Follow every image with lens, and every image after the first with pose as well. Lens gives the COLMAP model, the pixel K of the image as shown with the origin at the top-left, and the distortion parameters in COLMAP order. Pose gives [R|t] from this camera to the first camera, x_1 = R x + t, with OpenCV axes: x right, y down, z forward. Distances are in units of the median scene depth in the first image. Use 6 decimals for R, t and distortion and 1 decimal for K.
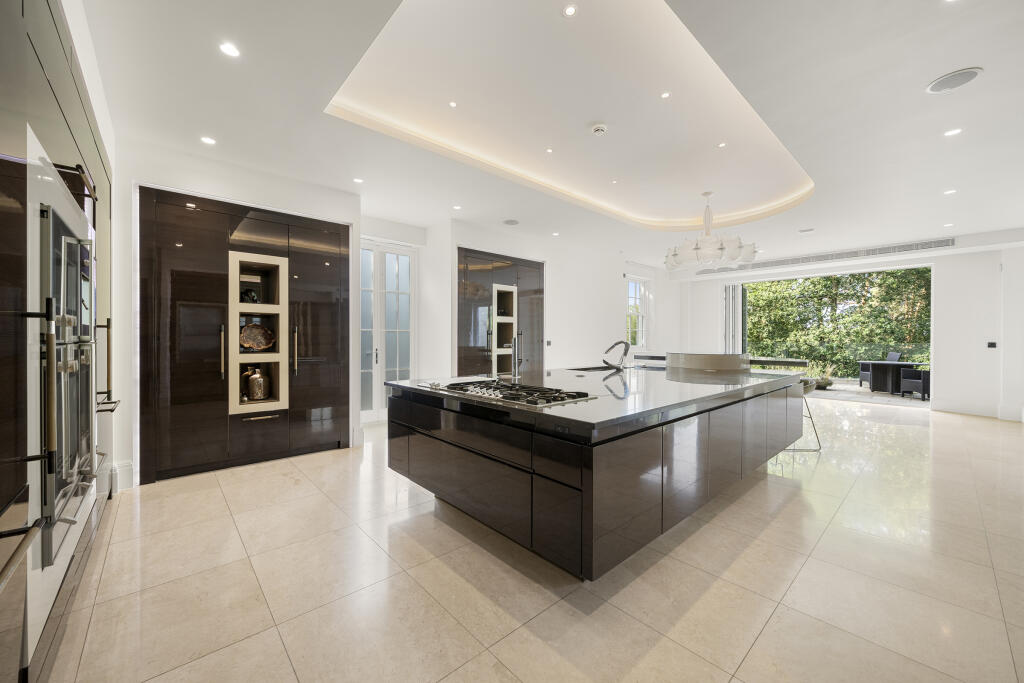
lens RADIAL K [[383.5, 0, 510.4], [0, 383.5, 344.1], [0, 0, 1]] dist [0.002762, 0.000103]
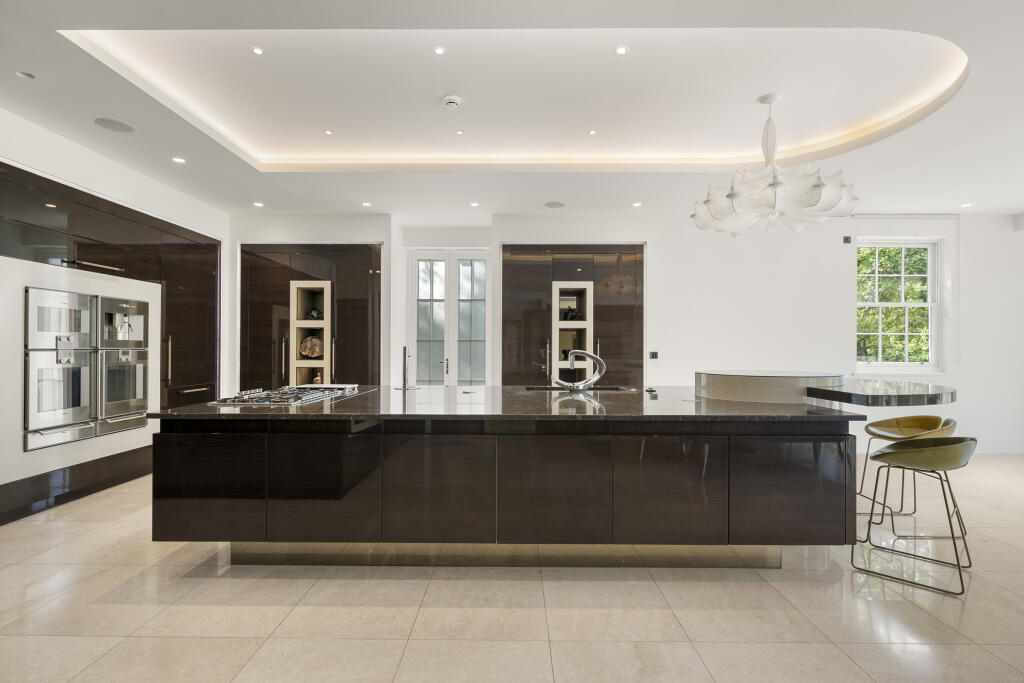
lens RADIAL K [[498.1, 0, 510.3], [0, 498.1, 341.6], [0, 0, 1]] dist [-0.001900, -0.000041]
pose [[0.739434, -0.015454, -0.673051, 0.908618], [-0.010960, 0.999328, -0.034986, 0.013715], [0.673140, 0.033246, 0.738768, 0.245193]]
